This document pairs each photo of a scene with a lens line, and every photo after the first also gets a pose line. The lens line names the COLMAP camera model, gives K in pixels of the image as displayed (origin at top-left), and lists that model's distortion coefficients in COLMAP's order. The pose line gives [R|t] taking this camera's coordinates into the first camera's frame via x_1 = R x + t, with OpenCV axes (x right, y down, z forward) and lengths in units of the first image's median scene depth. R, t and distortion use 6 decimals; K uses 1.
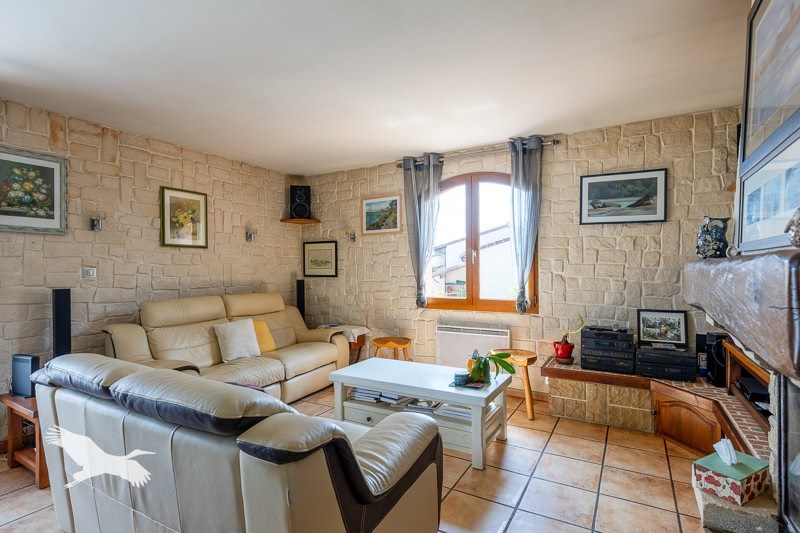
lens RADIAL K [[399.3, 0, 404.0], [0, 399.3, 267.7], [0, 0, 1]] dist [-0.001928, -0.000059]
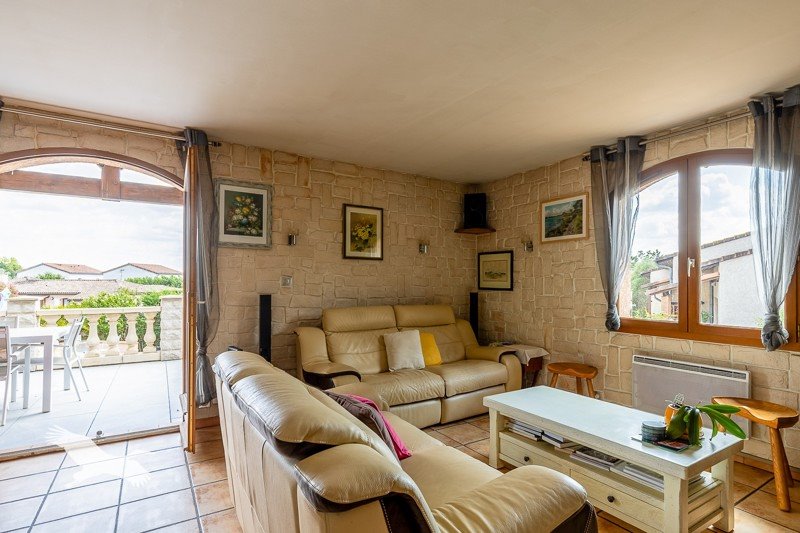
lens RADIAL K [[407.2, 0, 404.7], [0, 407.2, 278.3], [0, 0, 1]] dist [-0.001858, 0.000253]
pose [[0.884757, 0.008615, -0.465973, 0.062614], [-0.012214, 0.999914, -0.004704, 0.004033], [0.465893, 0.009853, 0.884786, 0.089751]]
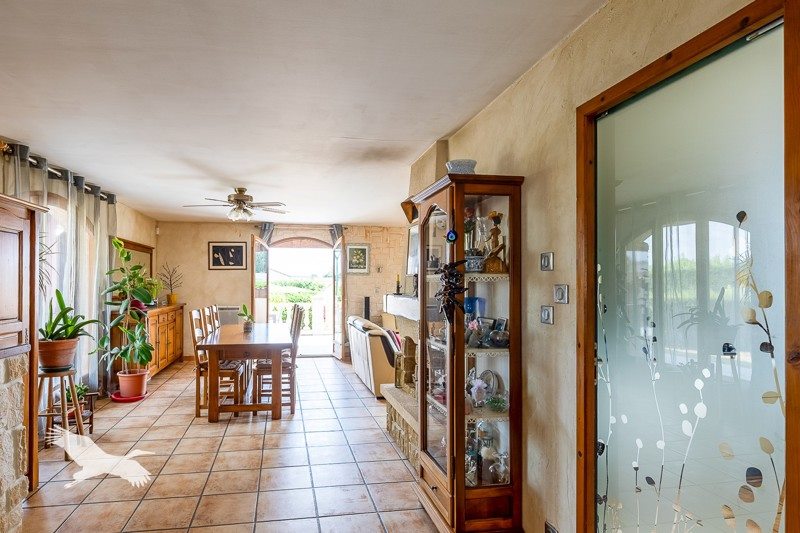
lens RADIAL K [[438.0, 0, 354.0], [0, 438.0, 277.3], [0, 0, 1]] dist [0.000570, -0.000018]
pose [[0.637463, 0.002896, -0.770475, 0.953323], [-0.010776, 0.999929, -0.005157, -0.043416], [0.770406, 0.011590, 0.637449, -0.645925]]
